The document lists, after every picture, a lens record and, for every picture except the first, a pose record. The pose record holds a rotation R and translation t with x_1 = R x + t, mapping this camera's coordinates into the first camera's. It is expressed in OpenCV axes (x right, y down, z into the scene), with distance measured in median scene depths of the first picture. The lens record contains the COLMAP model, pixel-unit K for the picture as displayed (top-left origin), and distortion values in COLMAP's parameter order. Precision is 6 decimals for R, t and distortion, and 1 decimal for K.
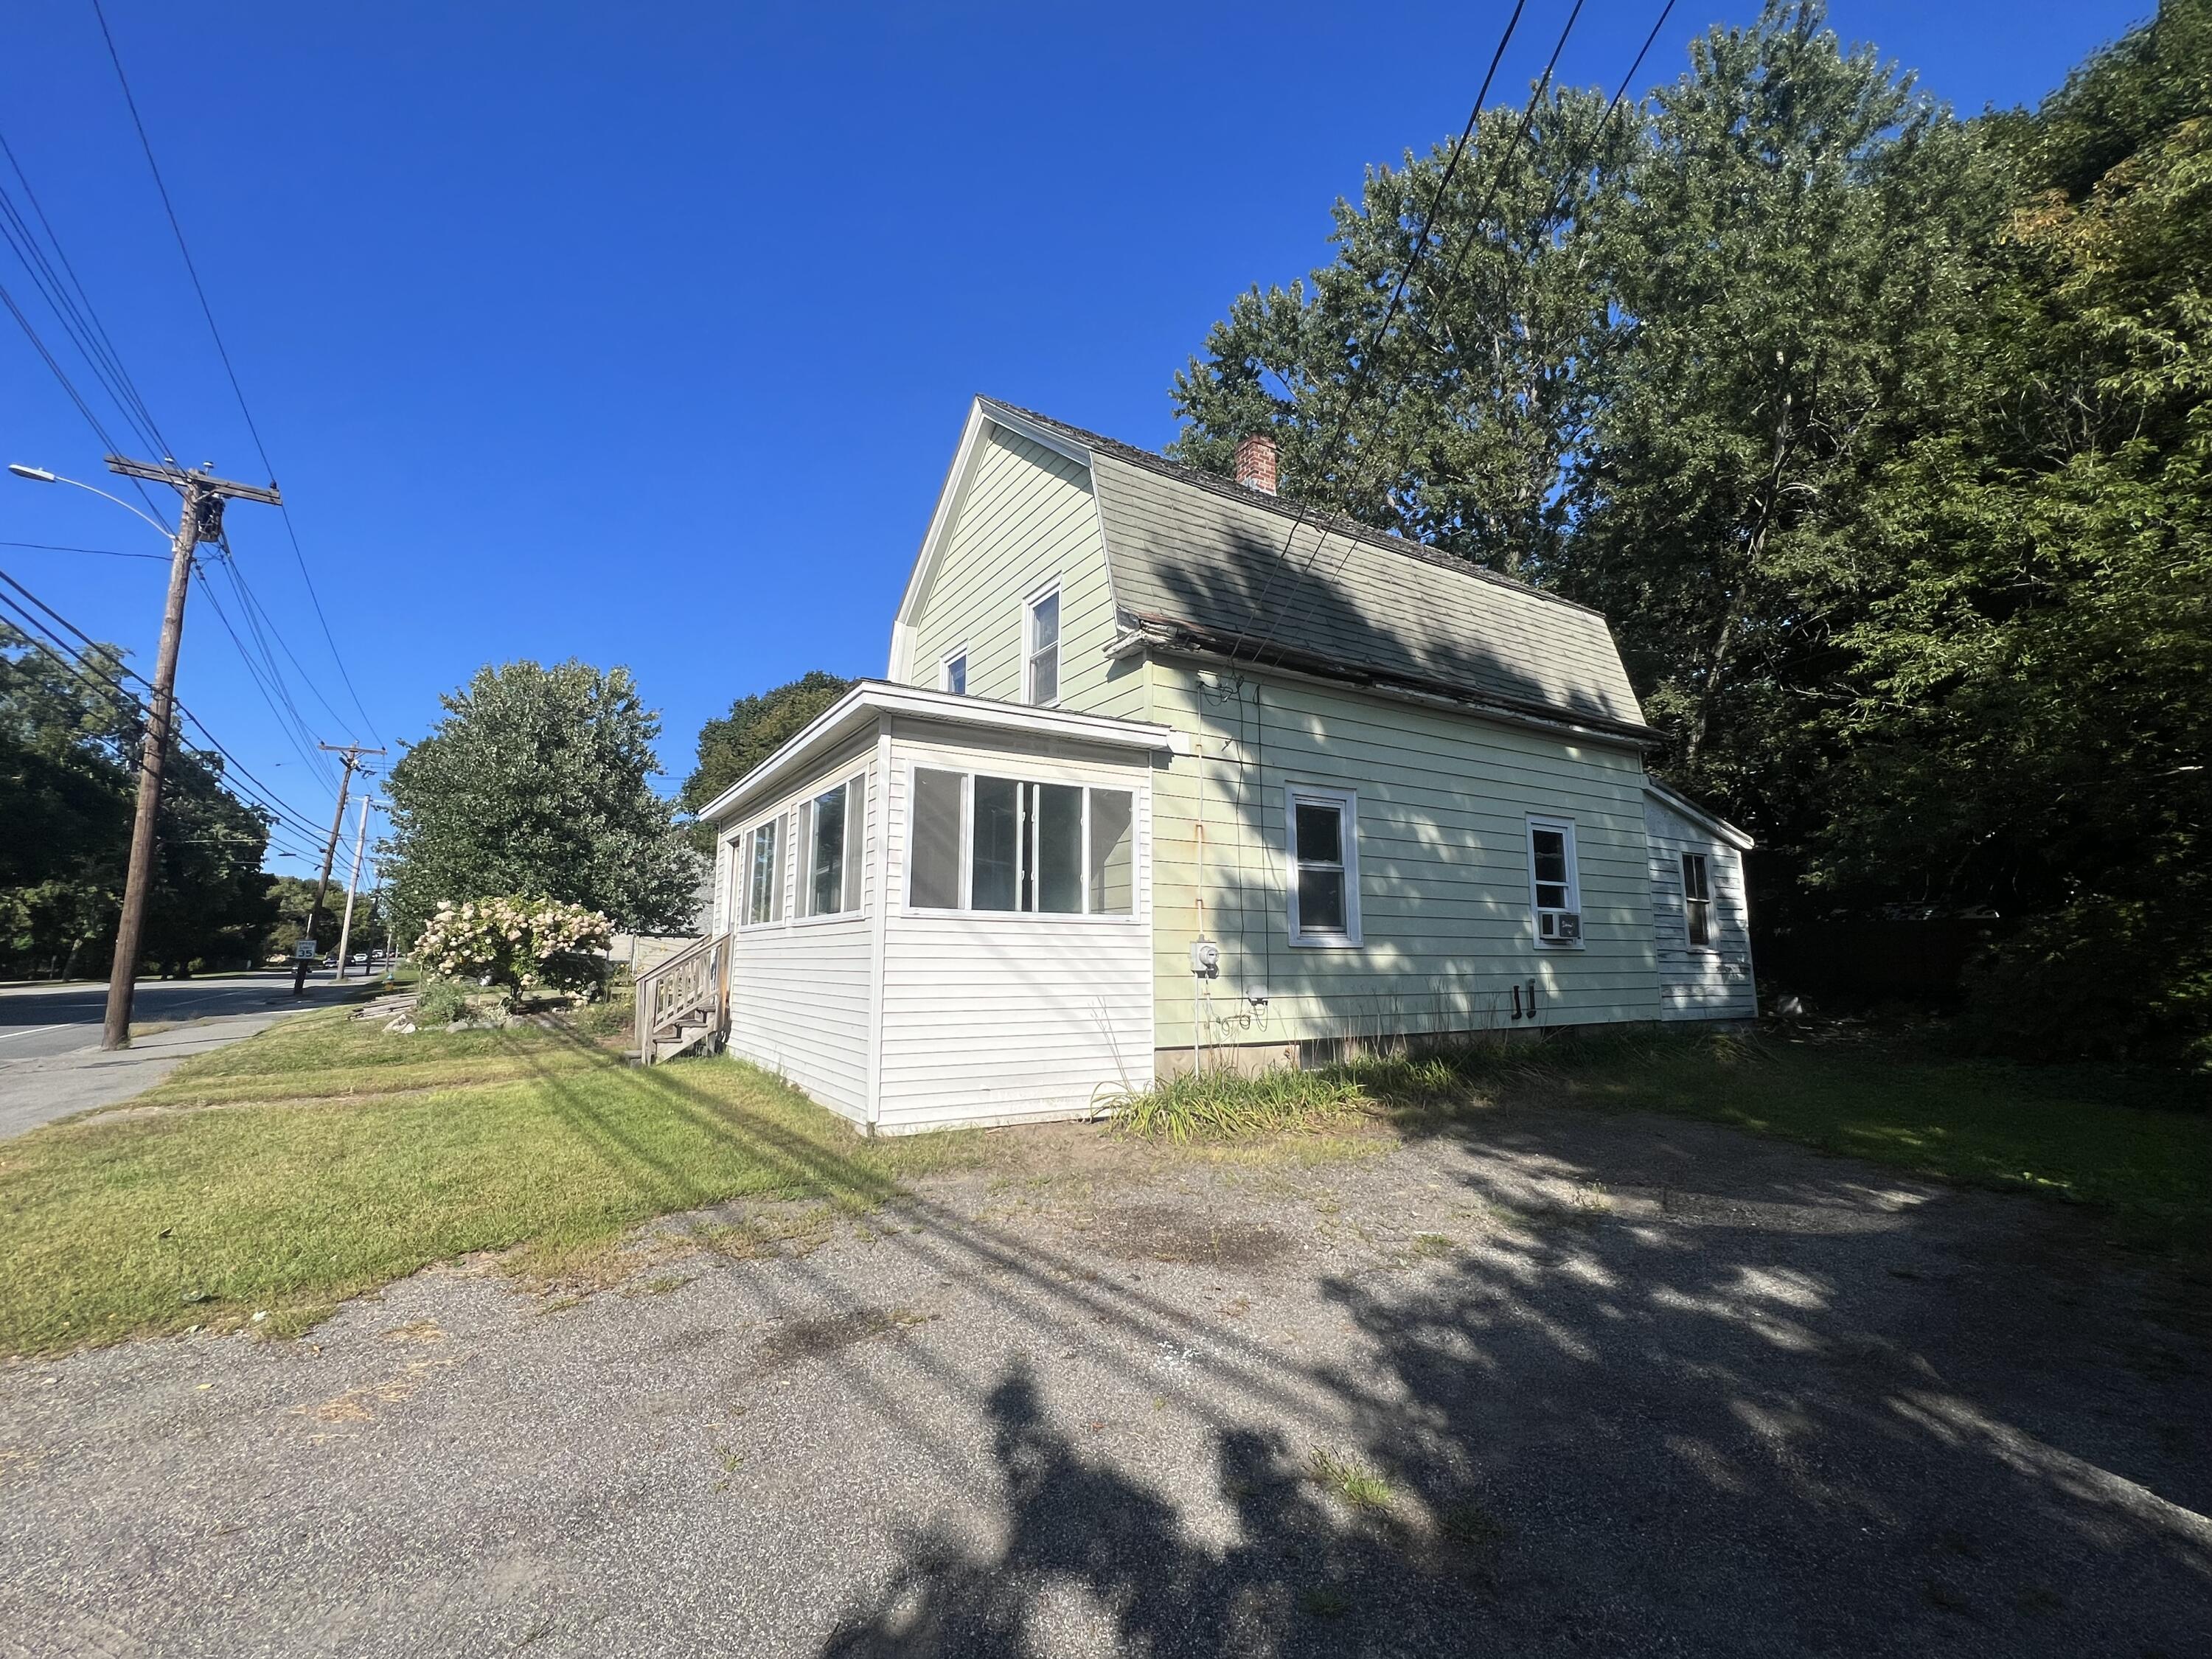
lens RADIAL K [[893.2, 0, 1103.7], [0, 893.2, 827.2], [0, 0, 1]] dist [-0.001477, 0.000411]
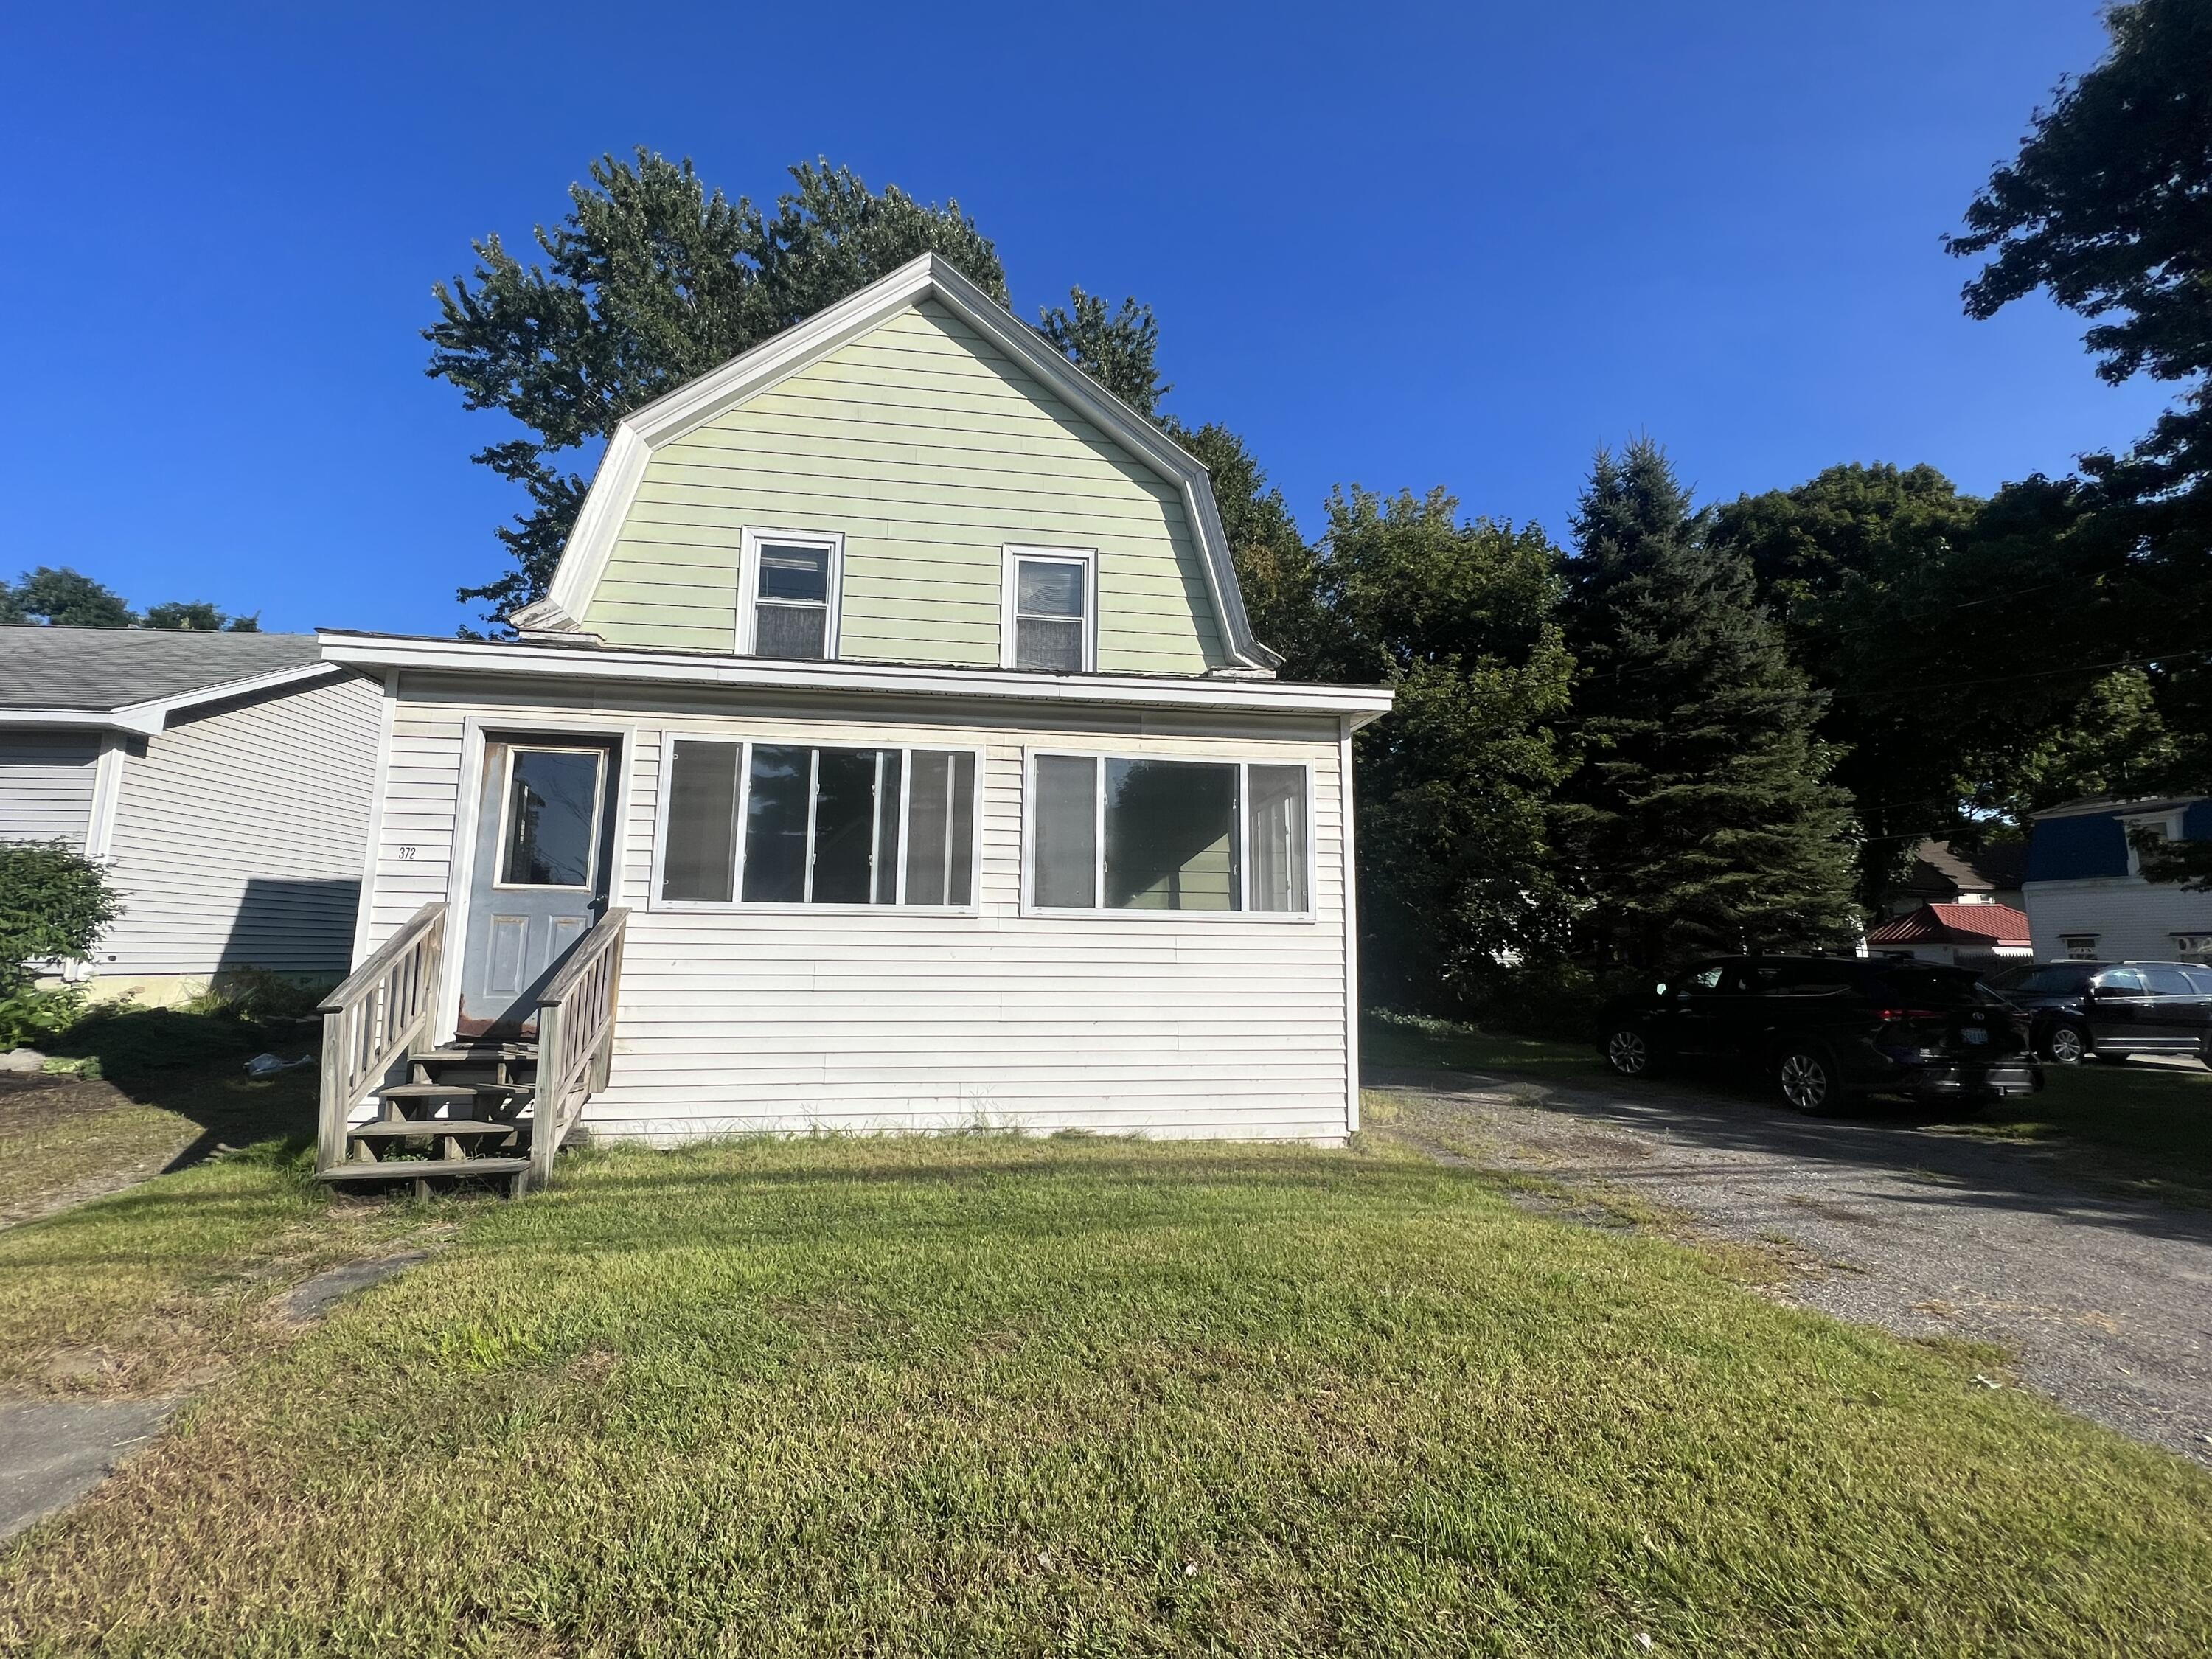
lens RADIAL K [[893.2, 0, 1109.8], [0, 893.2, 832.1], [0, 0, 1]] dist [-0.001477, 0.000411]
pose [[0.893359, -0.048806, -0.446686, 0.525762], [0.049601, 0.998720, -0.009921, 0.049212], [0.446598, -0.013293, 0.894636, 0.376920]]
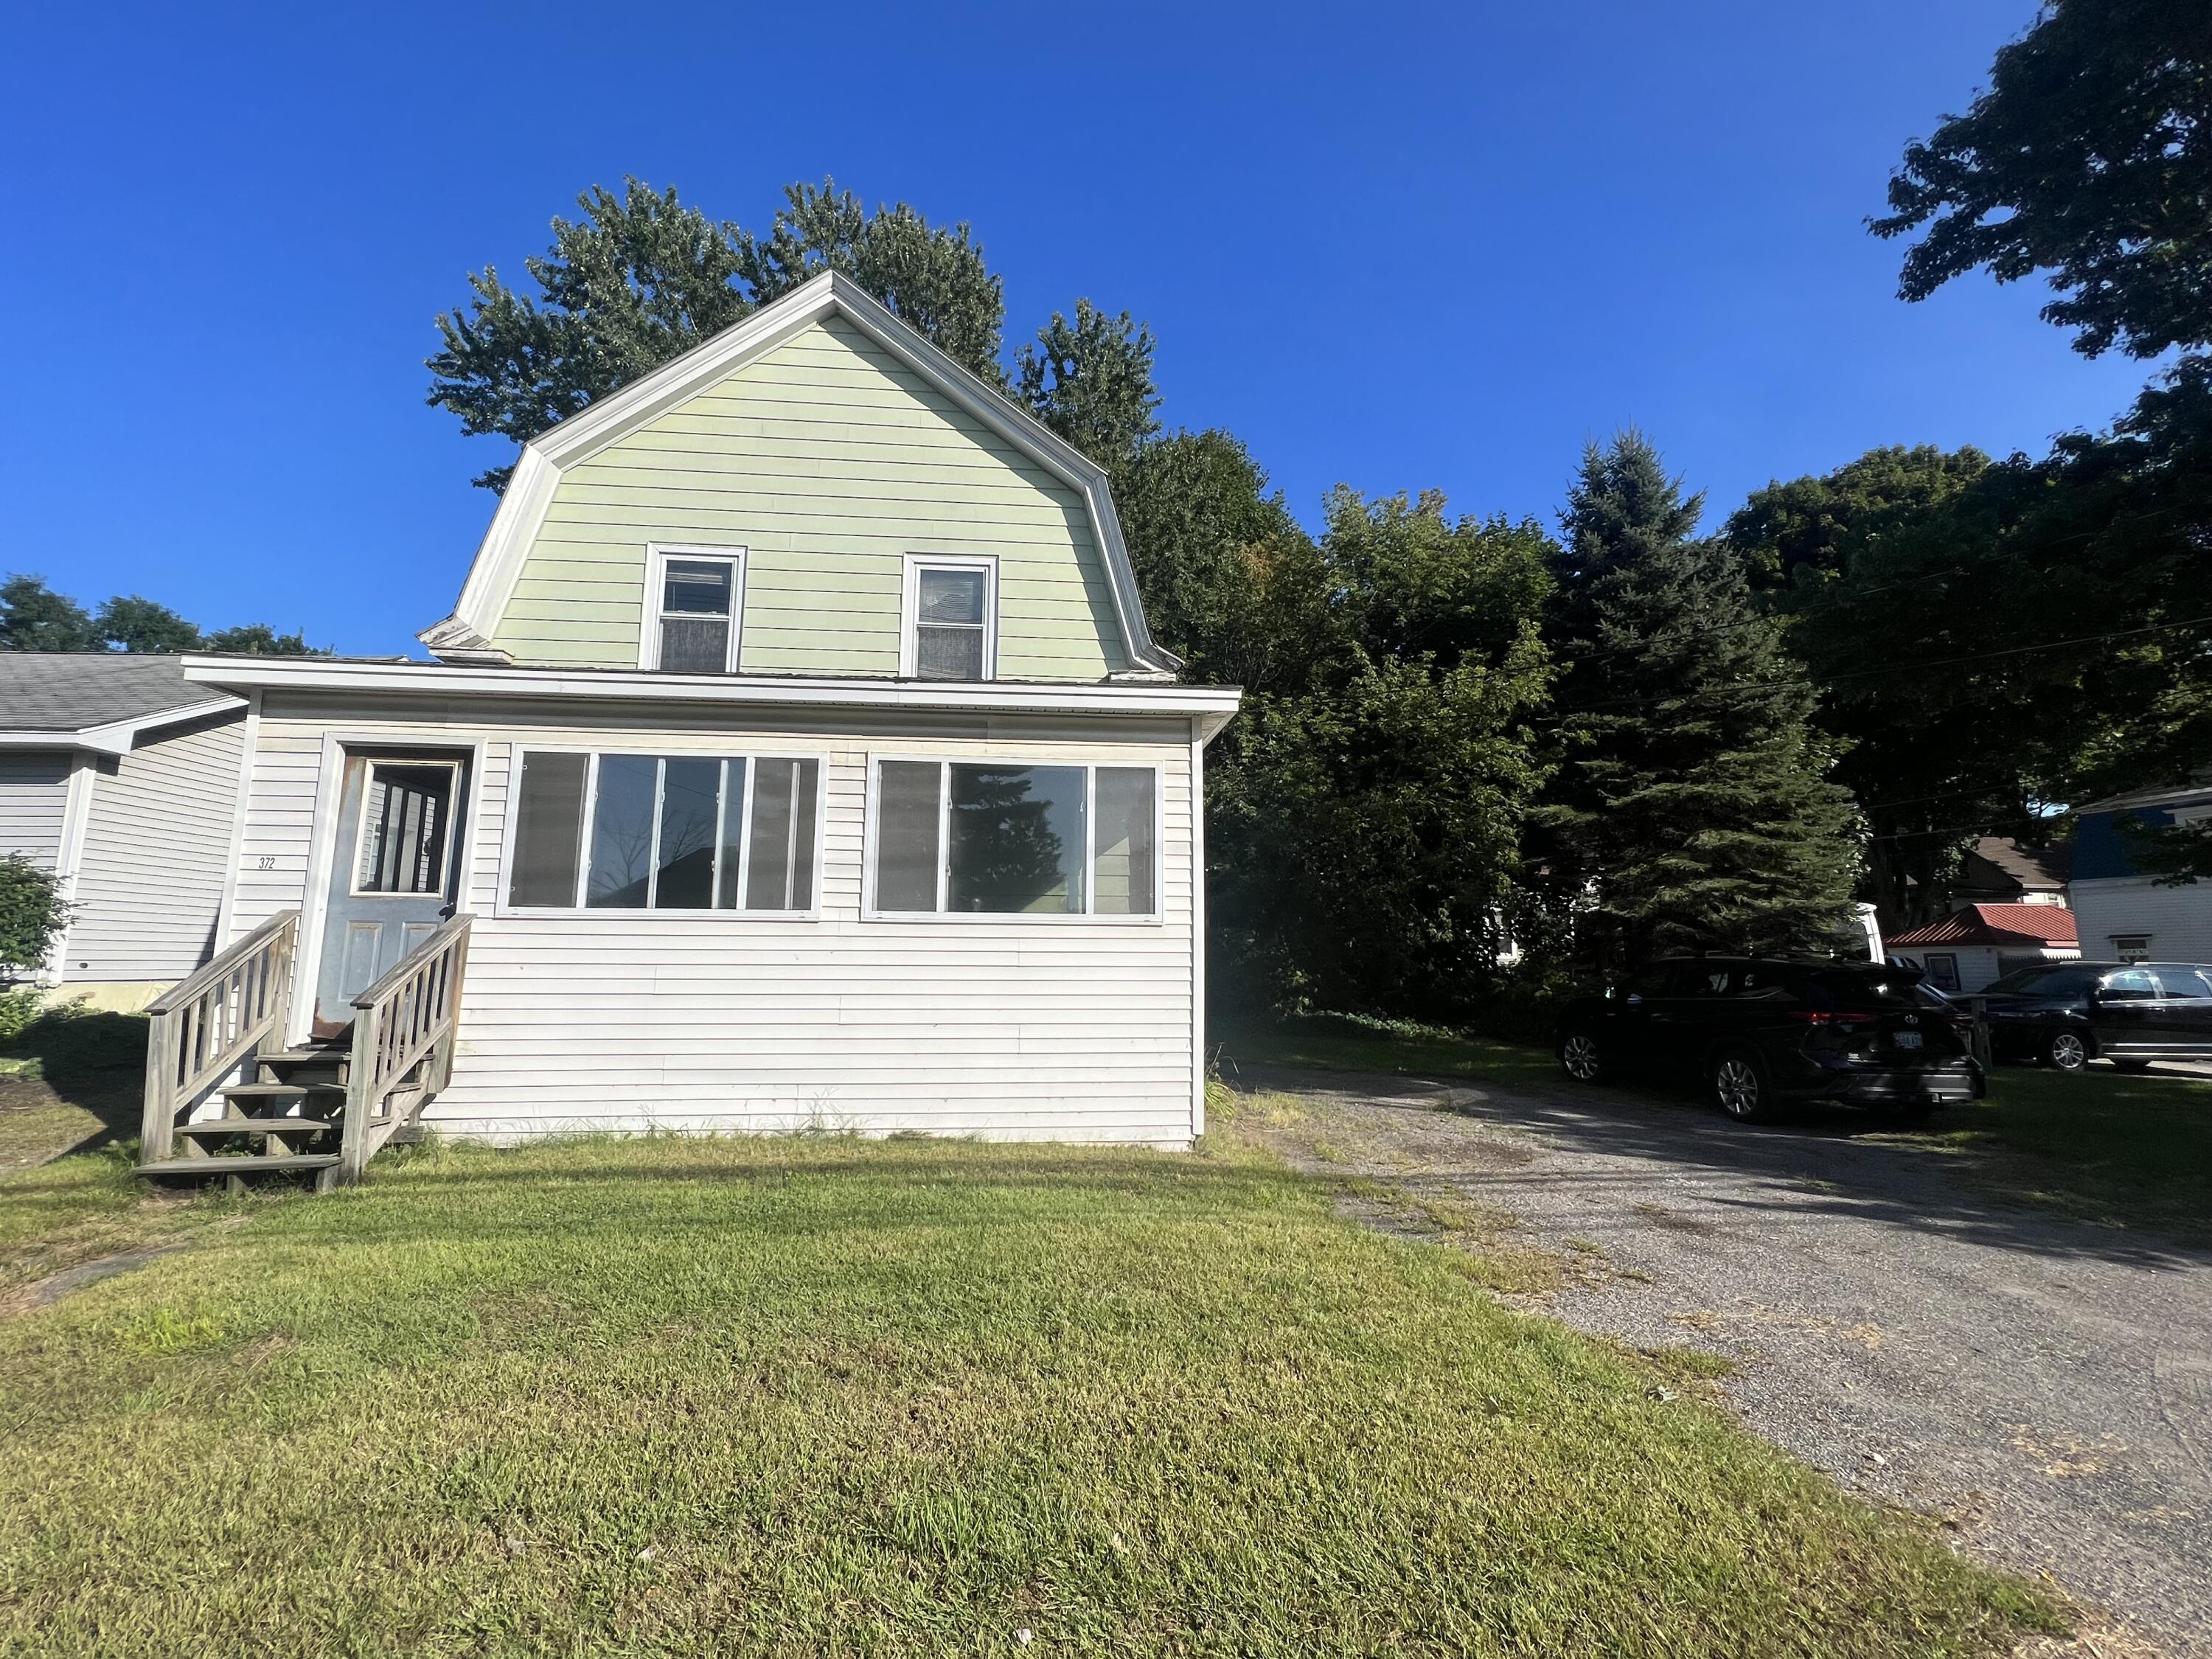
lens RADIAL K [[893.2, 0, 1089.8], [0, 893.2, 828.3], [0, 0, 1]] dist [-0.001477, 0.000411]
pose [[0.871775, -0.061761, -0.485997, 0.684469], [0.058535, 0.998047, -0.021833, 0.059910], [0.486396, -0.009414, 0.873688, 0.453877]]
